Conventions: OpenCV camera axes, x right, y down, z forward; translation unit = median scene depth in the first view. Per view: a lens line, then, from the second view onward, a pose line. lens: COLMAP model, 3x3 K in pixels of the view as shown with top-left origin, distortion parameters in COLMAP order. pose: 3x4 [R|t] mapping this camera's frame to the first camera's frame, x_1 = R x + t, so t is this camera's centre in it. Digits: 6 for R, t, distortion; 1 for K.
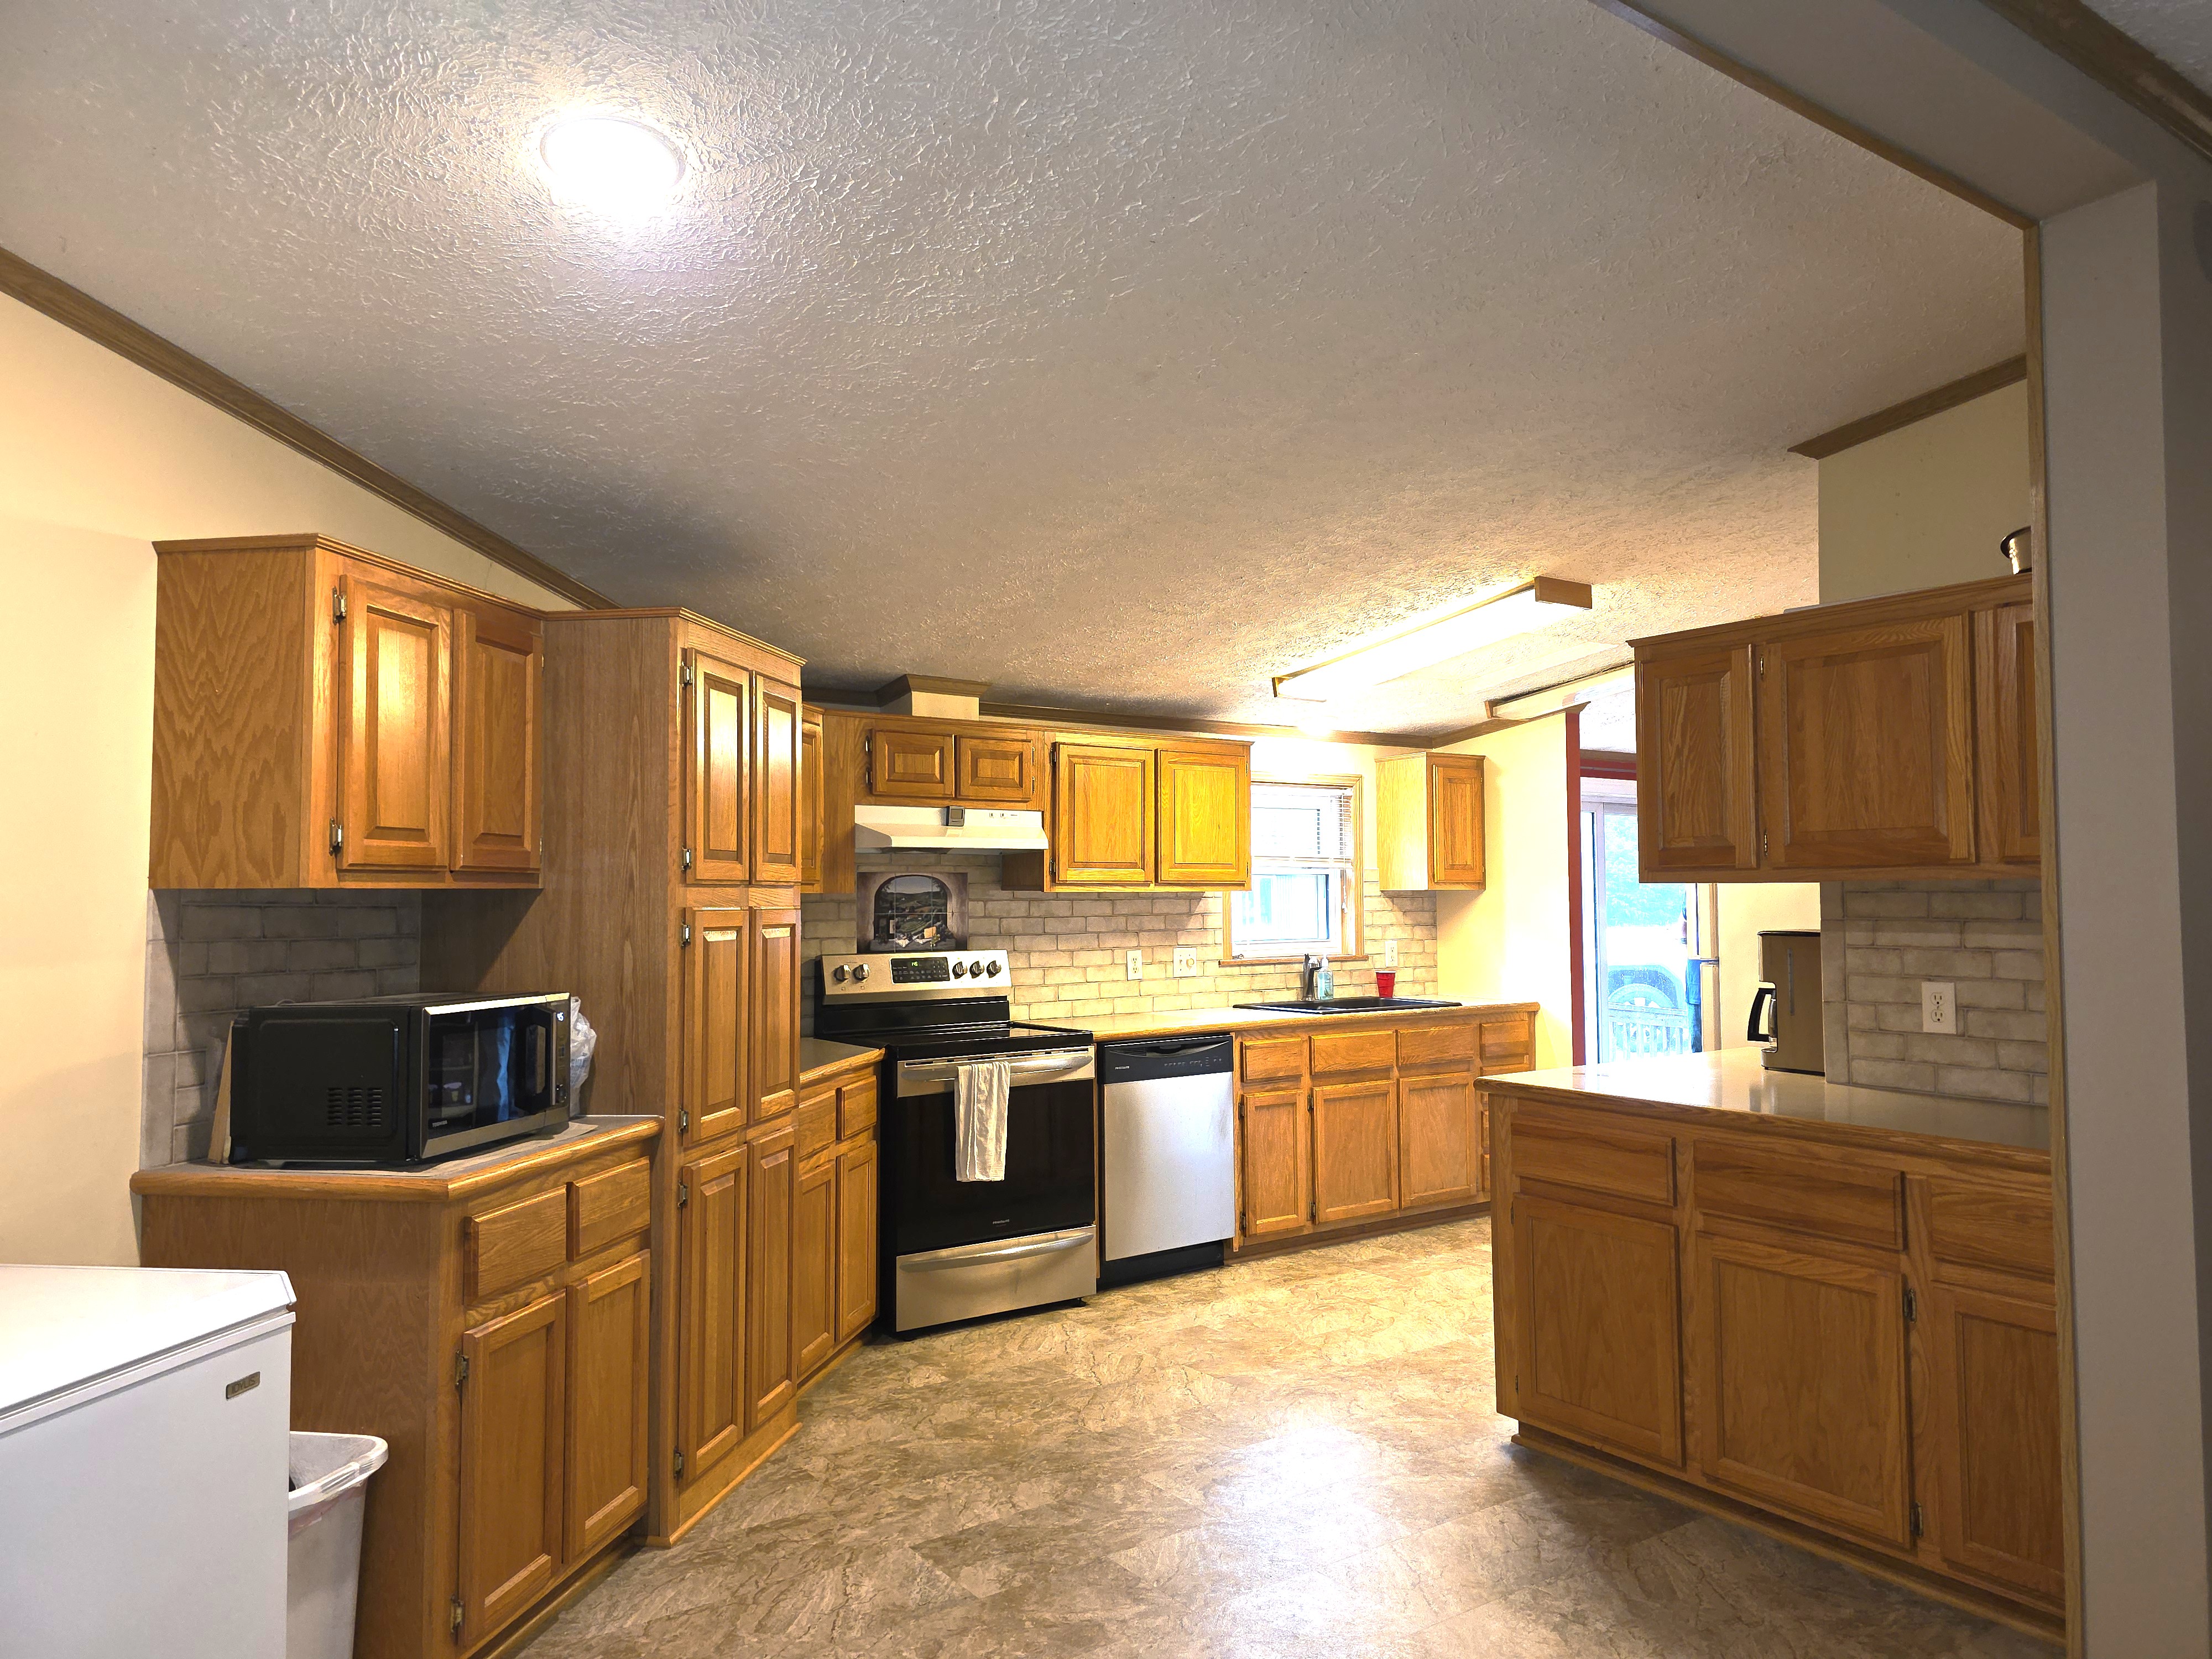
lens RADIAL K [[1461.3, 0, 1100.7], [0, 1461.3, 829.7], [0, 0, 1]] dist [0.072474, -0.066975]
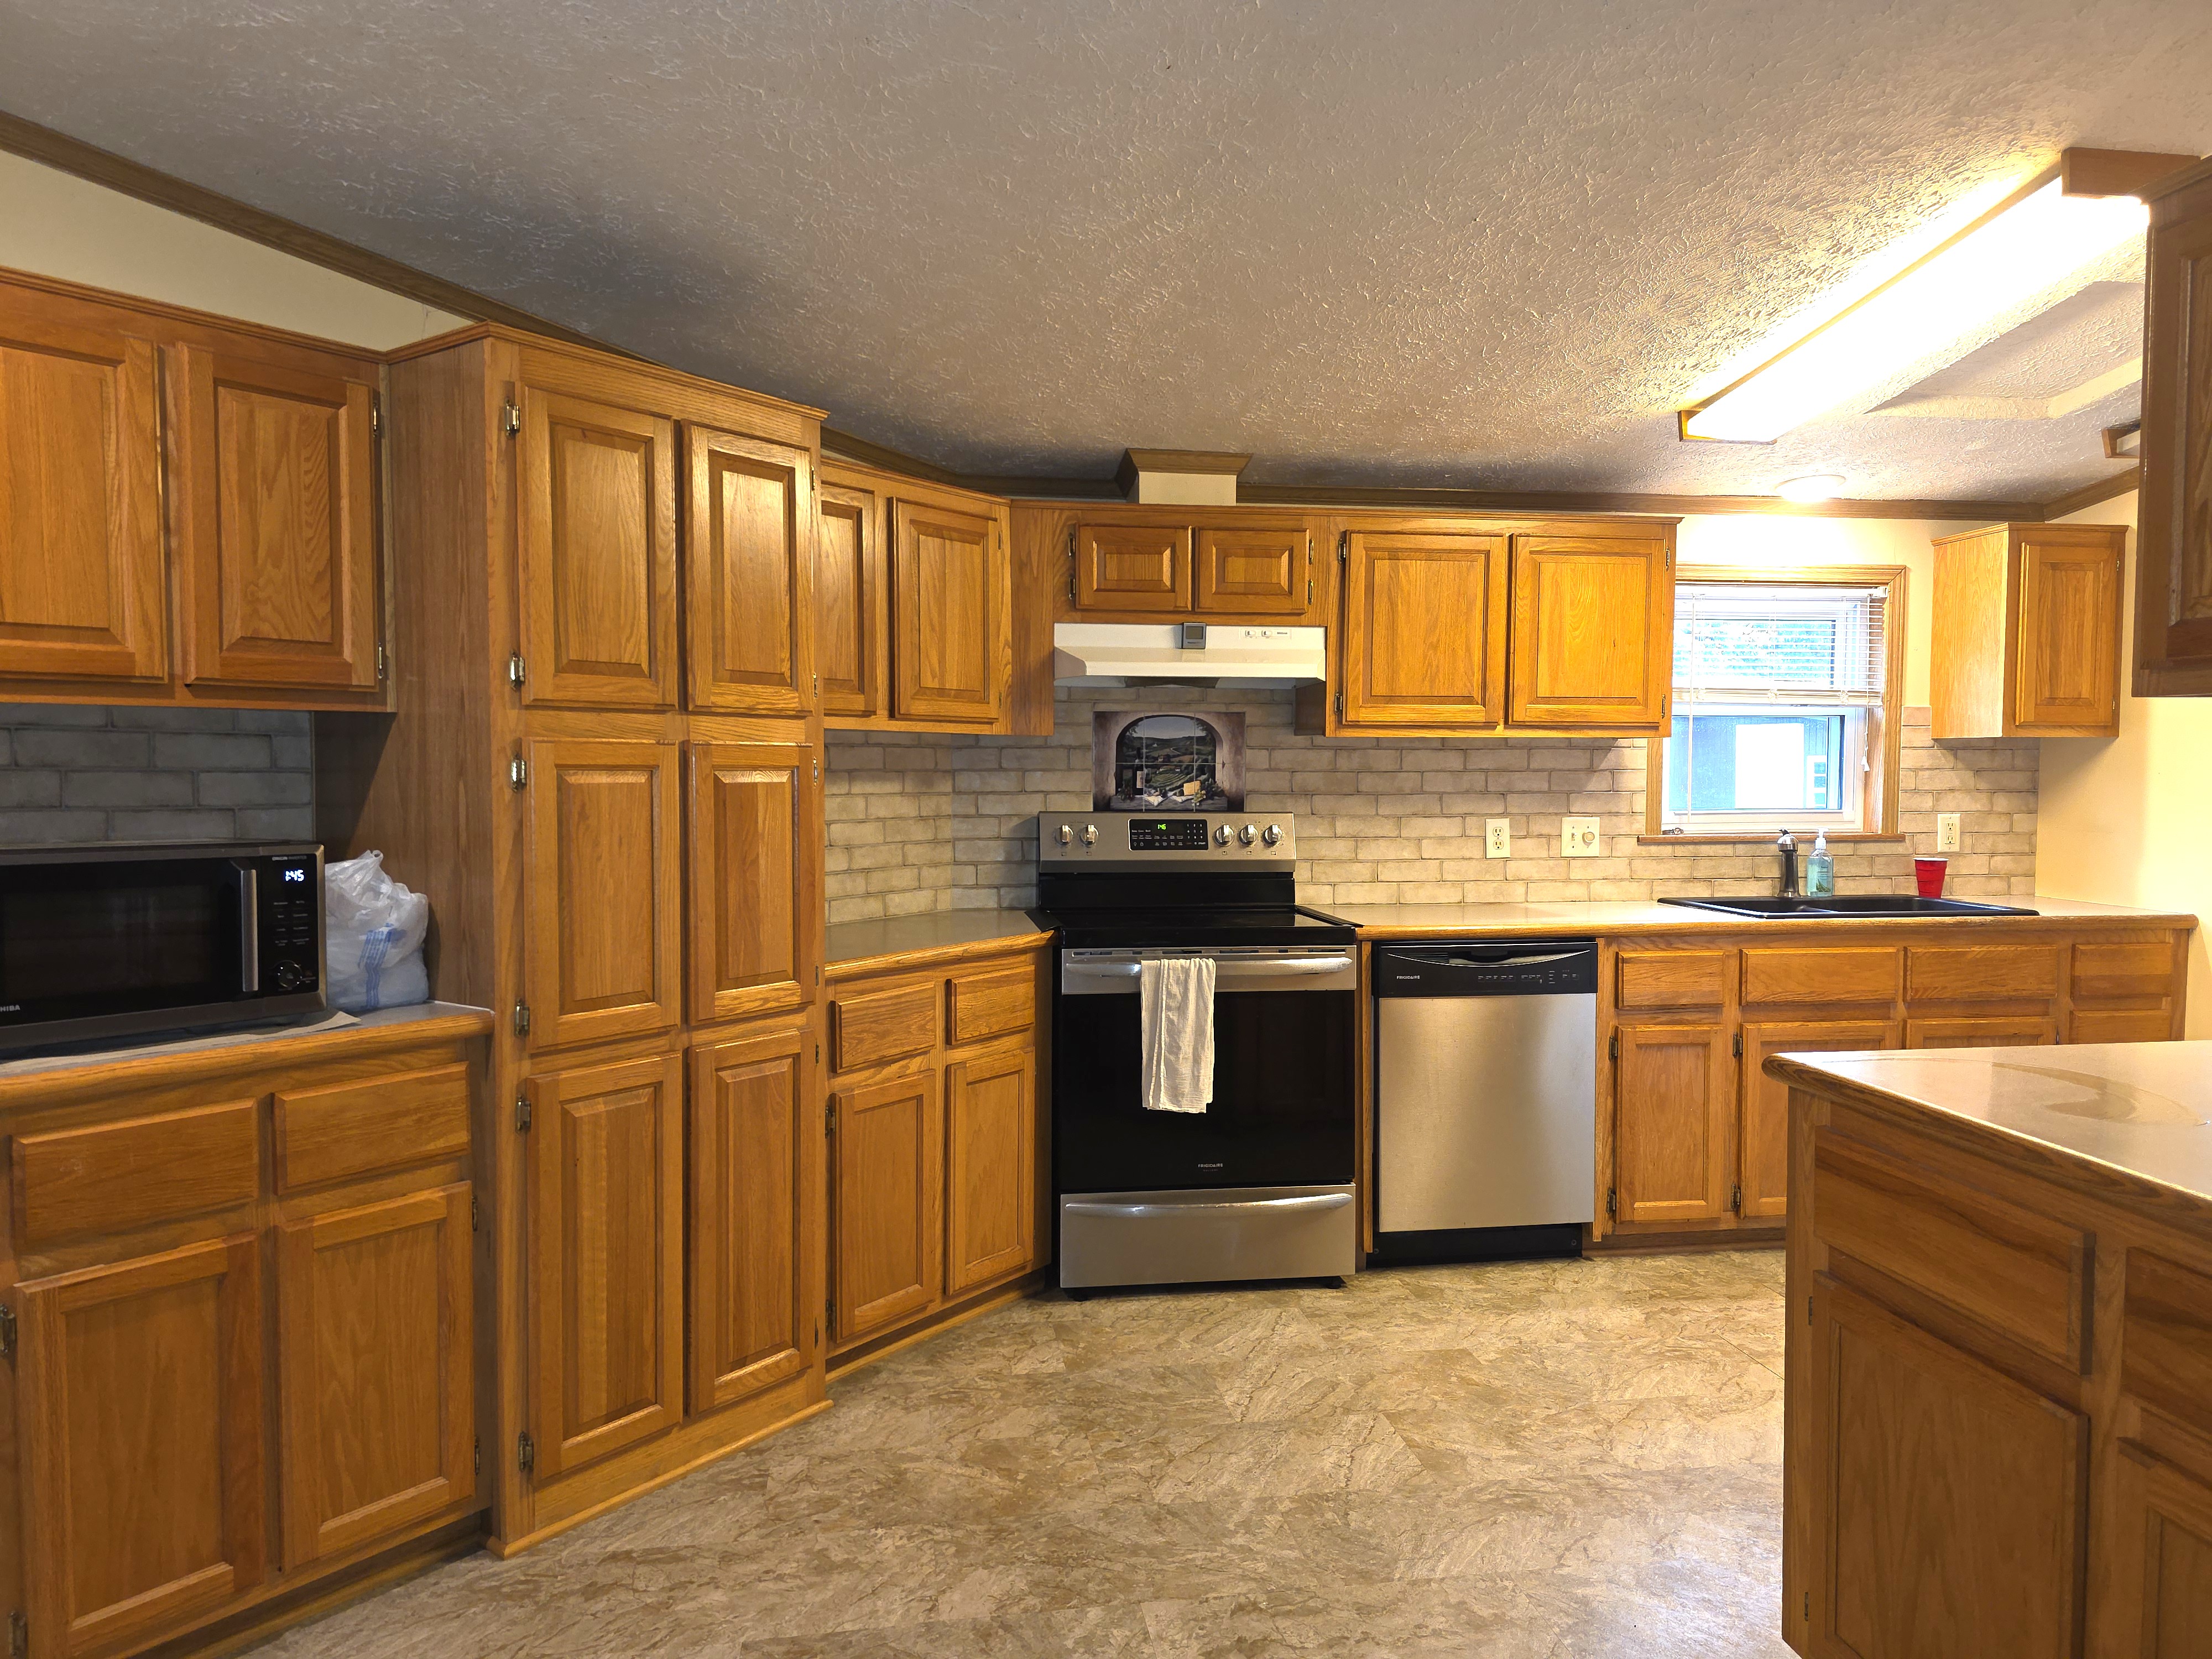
lens RADIAL K [[1461.3, 0, 1100.7], [0, 1461.3, 829.7], [0, 0, 1]] dist [0.072474, -0.066975]
pose [[0.898166, 0.027422, -0.438800, 0.194132], [0.012594, 0.996039, 0.088023, 0.023747], [0.439475, -0.084586, 0.894263, 0.286774]]
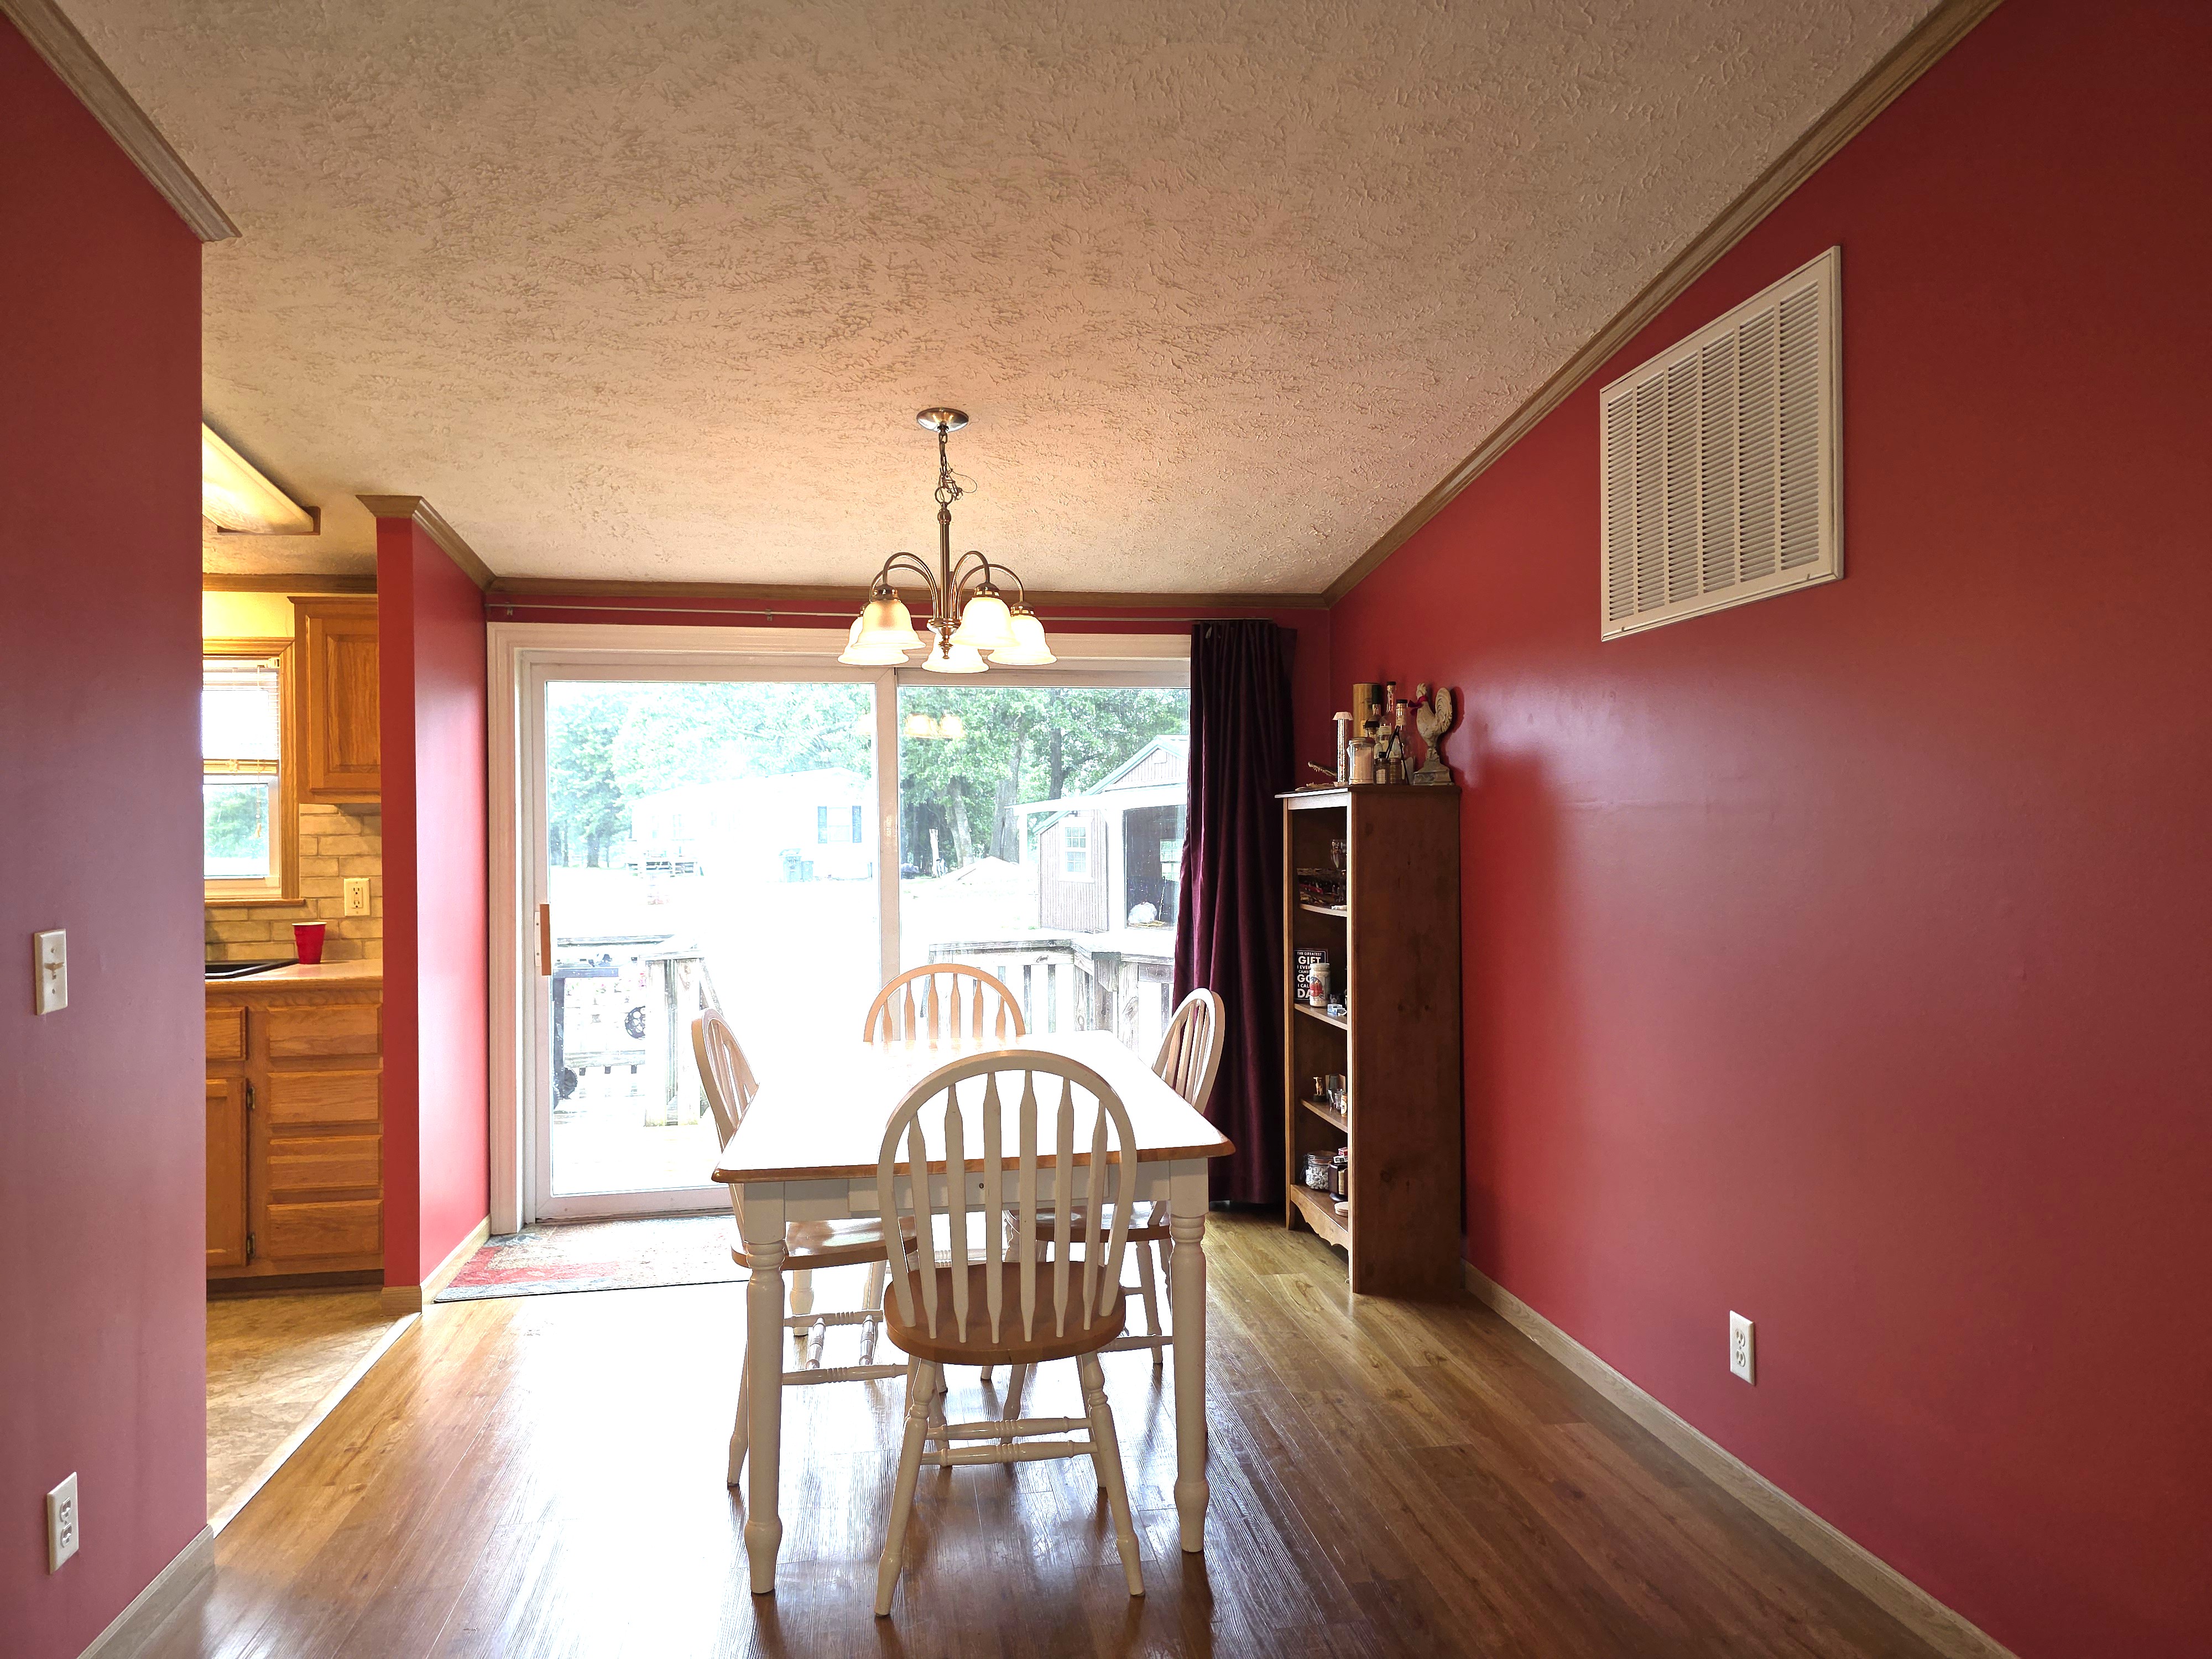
lens RADIAL K [[1461.3, 0, 1100.7], [0, 1461.3, 829.7], [0, 0, 1]] dist [0.072474, -0.066975]
pose [[0.901269, -0.003582, -0.433245, 1.069487], [0.024770, 0.998756, 0.043270, 0.041431], [0.432551, -0.049729, 0.900237, 0.692816]]
